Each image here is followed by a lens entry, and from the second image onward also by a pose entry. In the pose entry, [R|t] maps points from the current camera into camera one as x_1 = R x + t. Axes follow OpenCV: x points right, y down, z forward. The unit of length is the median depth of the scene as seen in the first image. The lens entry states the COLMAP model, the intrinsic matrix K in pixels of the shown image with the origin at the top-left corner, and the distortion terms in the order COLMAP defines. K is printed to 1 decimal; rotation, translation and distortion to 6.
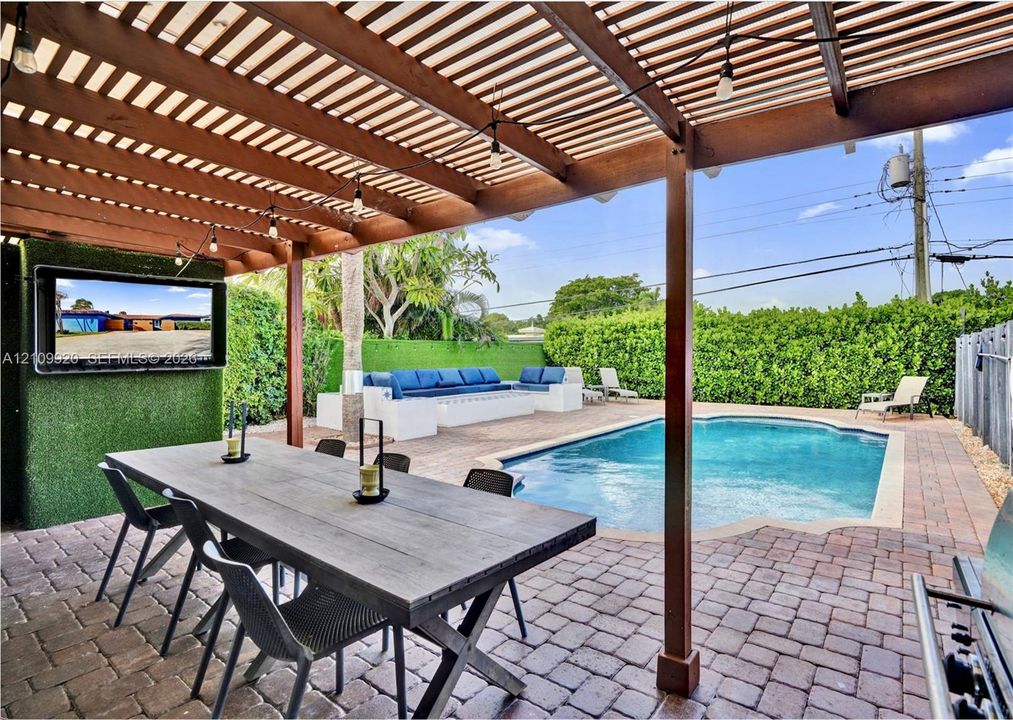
lens RADIAL K [[501.8, 0, 510.1], [0, 501.8, 355.6], [0, 0, 1]] dist [-0.021794, 0.003274]
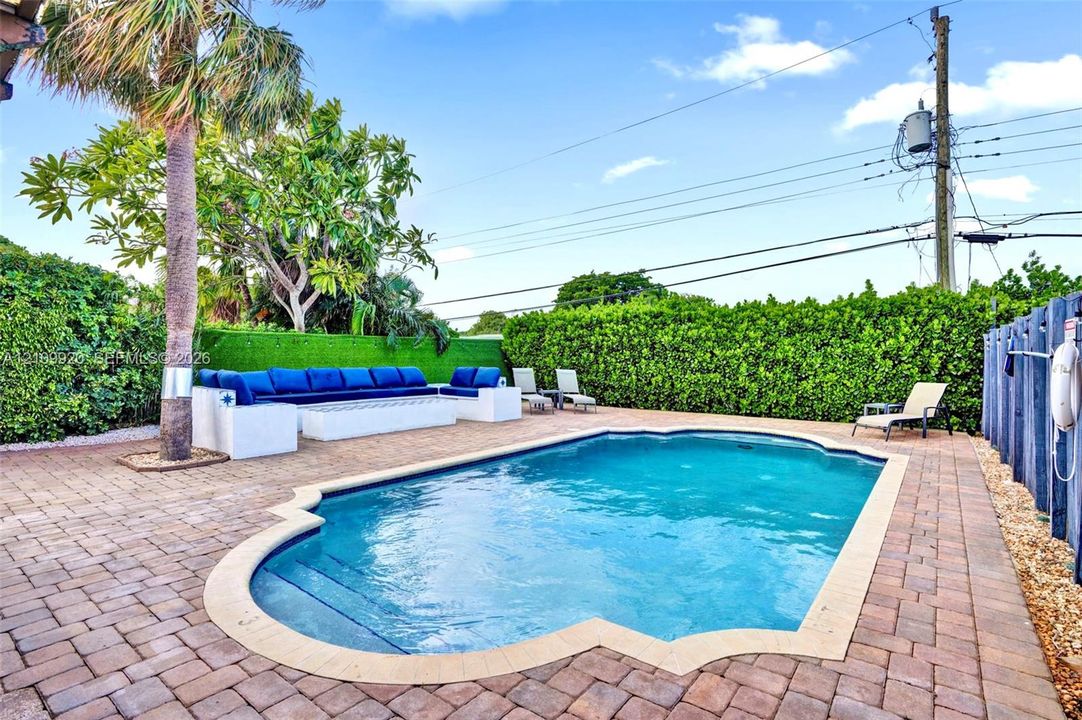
lens RADIAL K [[501.2, 0, 534.6], [0, 501.2, 362.9], [0, 0, 1]] dist [-0.014909, -0.001078]
pose [[0.999787, 0.008576, -0.018774, 0.176874], [-0.008450, 0.999941, 0.006769, 0.008977], [0.018831, -0.006609, 0.999801, 0.173670]]
